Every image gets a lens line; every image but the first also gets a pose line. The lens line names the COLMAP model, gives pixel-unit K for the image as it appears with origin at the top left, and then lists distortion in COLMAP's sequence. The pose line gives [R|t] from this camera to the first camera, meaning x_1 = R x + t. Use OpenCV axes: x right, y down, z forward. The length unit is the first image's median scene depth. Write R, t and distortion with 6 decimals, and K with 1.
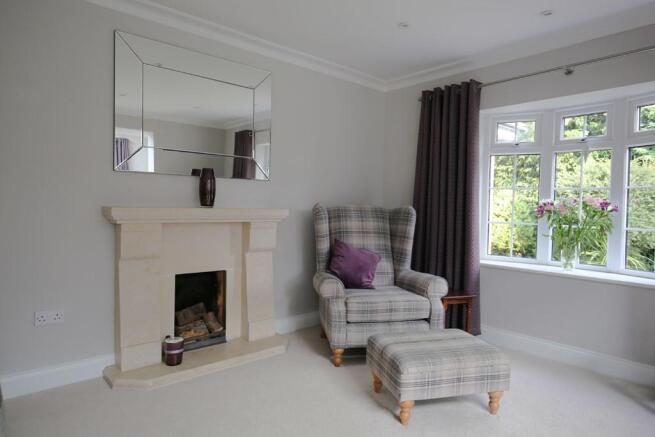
lens RADIAL K [[418.2, 0, 327.3], [0, 418.2, 217.2], [0, 0, 1]] dist [-0.004320, -0.000634]
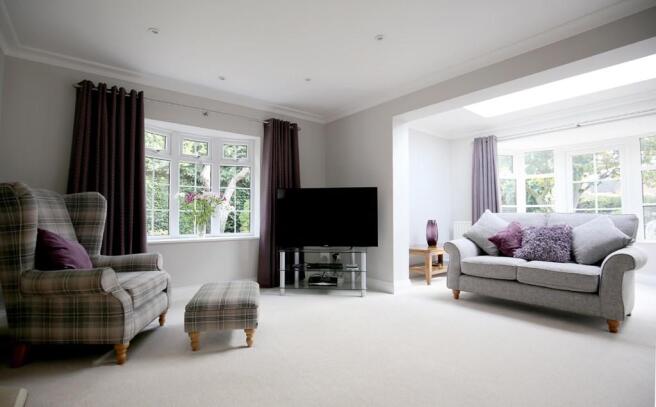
lens RADIAL K [[317.3, 0, 327.7], [0, 317.3, 204.4], [0, 0, 1]] dist [0.000080, -0.000057]
pose [[0.067877, 0.012715, 0.997613, -0.529941], [0.027797, 0.999506, -0.014631, 0.028332], [-0.997306, 0.028724, 0.067490, 0.397802]]
